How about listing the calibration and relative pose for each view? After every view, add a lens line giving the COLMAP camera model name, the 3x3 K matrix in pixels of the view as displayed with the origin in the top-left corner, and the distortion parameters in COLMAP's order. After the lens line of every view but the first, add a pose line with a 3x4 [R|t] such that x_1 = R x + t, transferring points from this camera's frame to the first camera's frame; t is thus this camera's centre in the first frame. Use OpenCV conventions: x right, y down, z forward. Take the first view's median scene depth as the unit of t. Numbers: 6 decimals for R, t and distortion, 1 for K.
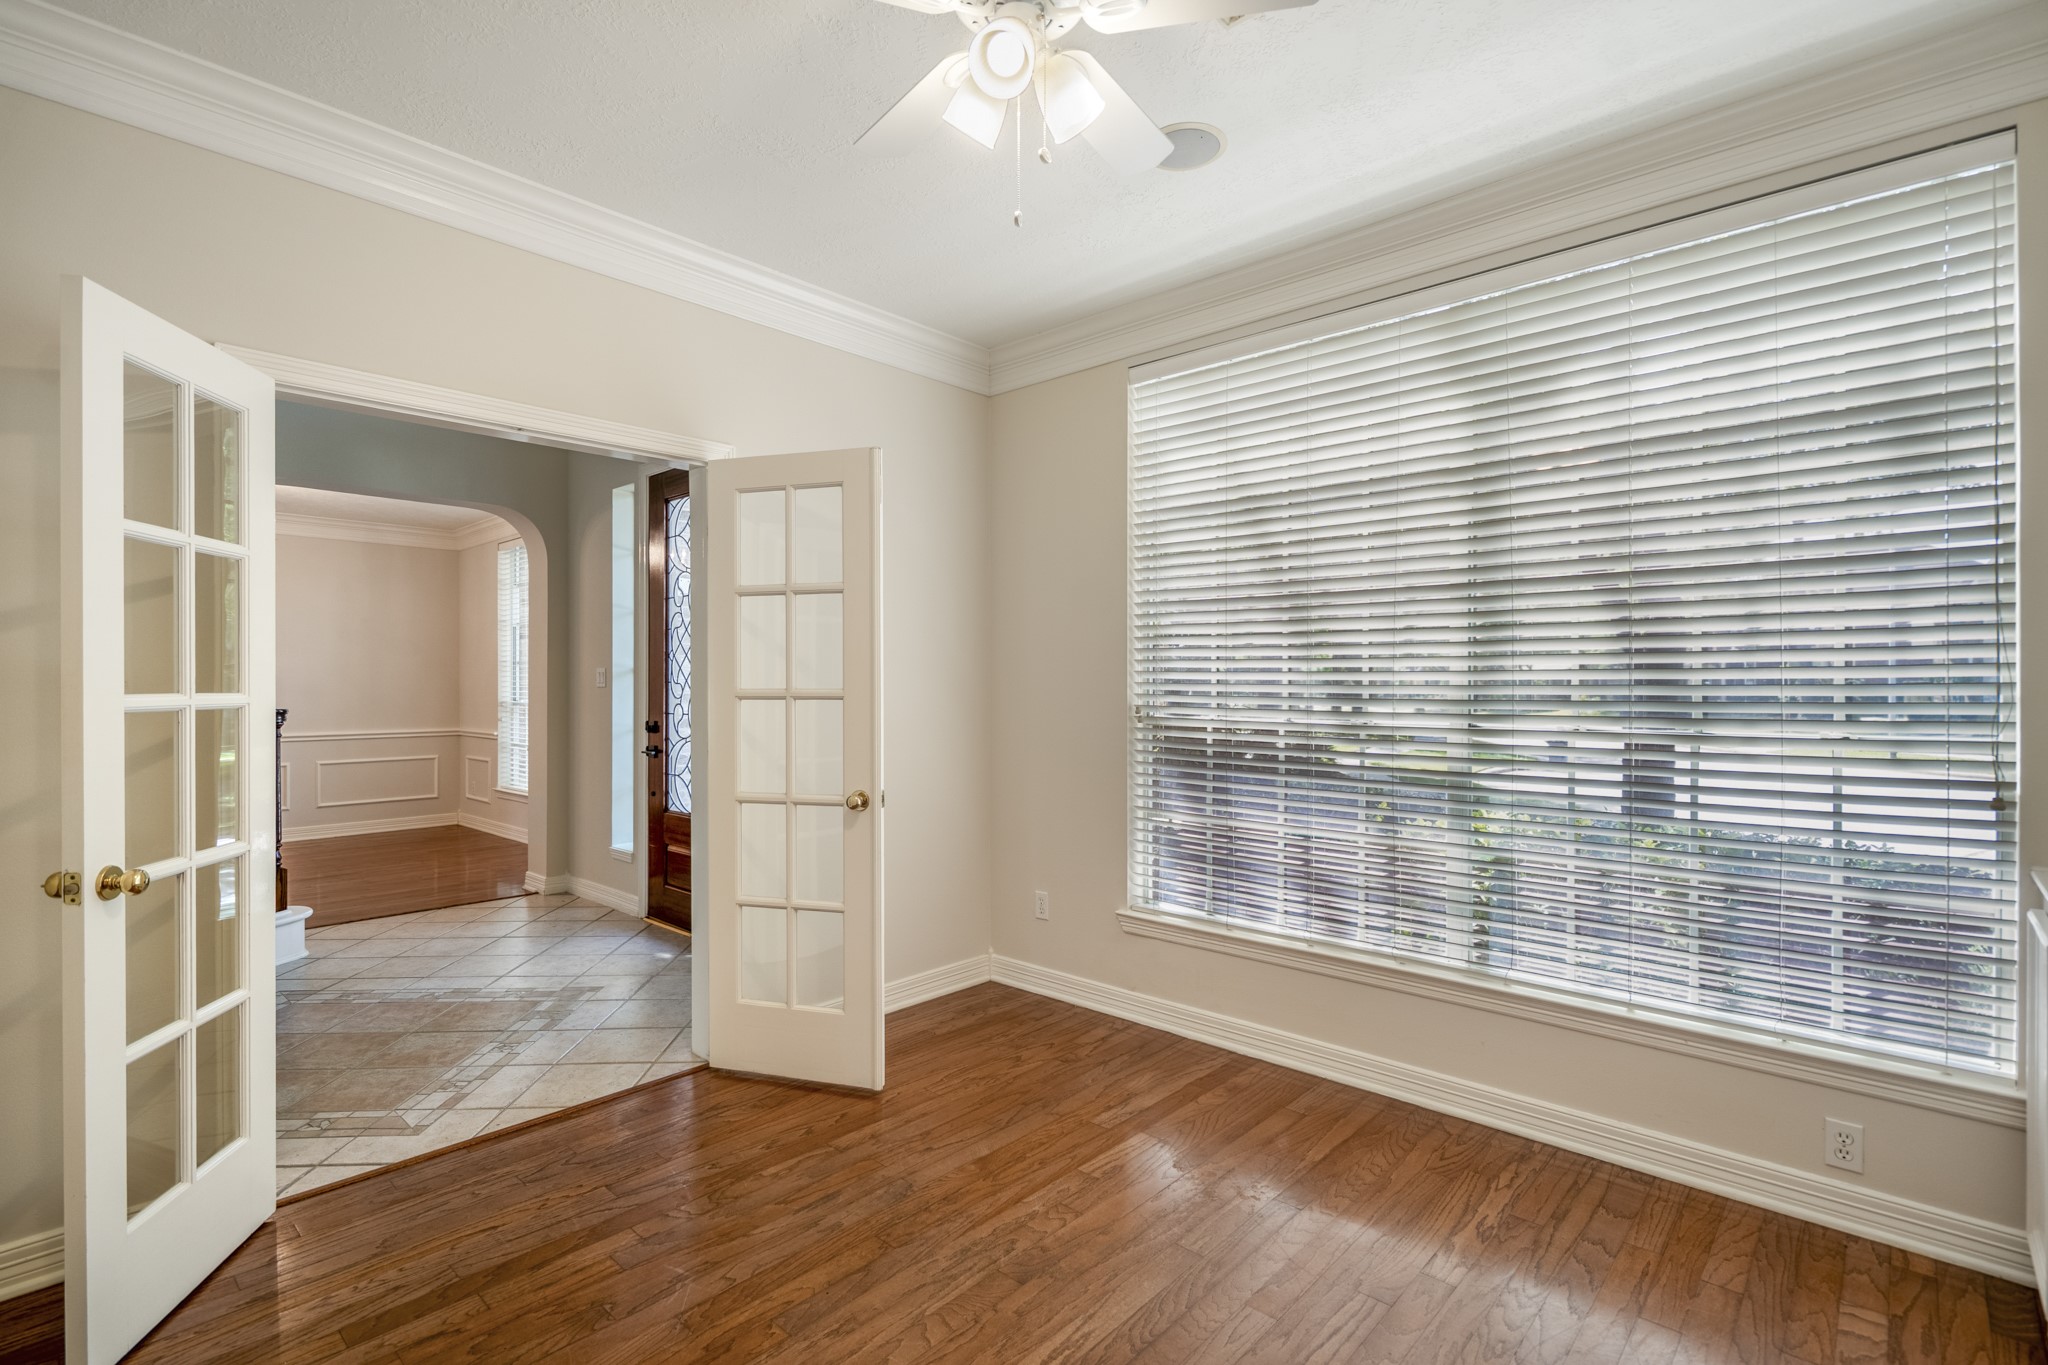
lens RADIAL K [[947.6, 0, 1024.0], [0, 947.6, 682.5], [0, 0, 1]] dist [-0.000853, -0.000155]
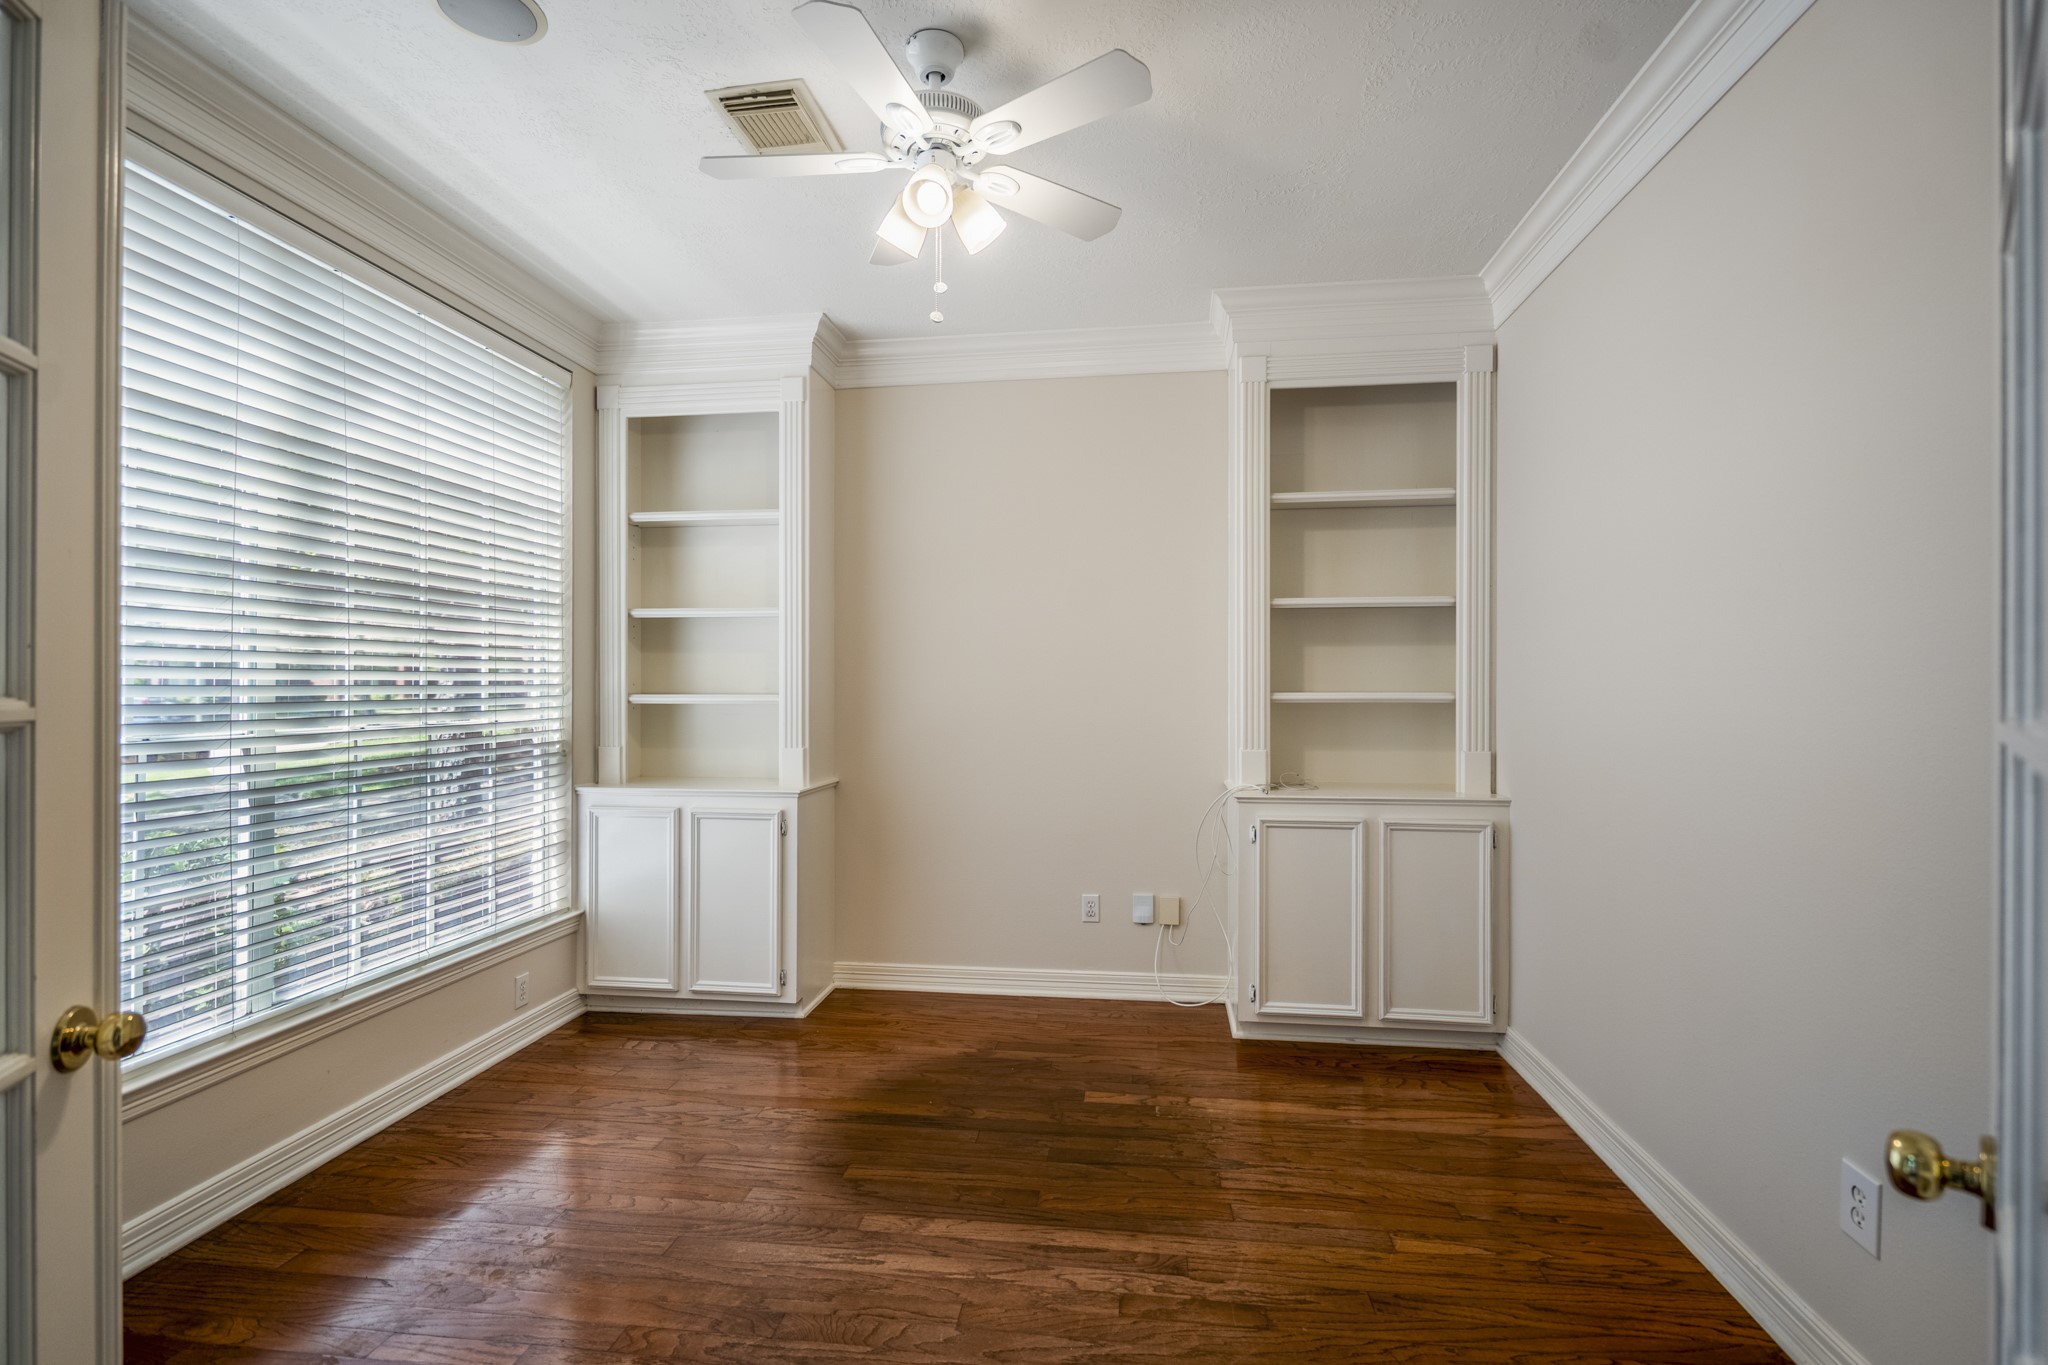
lens RADIAL K [[947.6, 0, 1024.0], [0, 947.6, 682.5], [0, 0, 1]] dist [-0.000853, -0.000155]
pose [[-0.578032, -0.002690, 0.816010, -0.885965], [-0.002515, 0.999996, 0.001515, -0.007924], [-0.816010, -0.001177, -0.578036, 1.301793]]
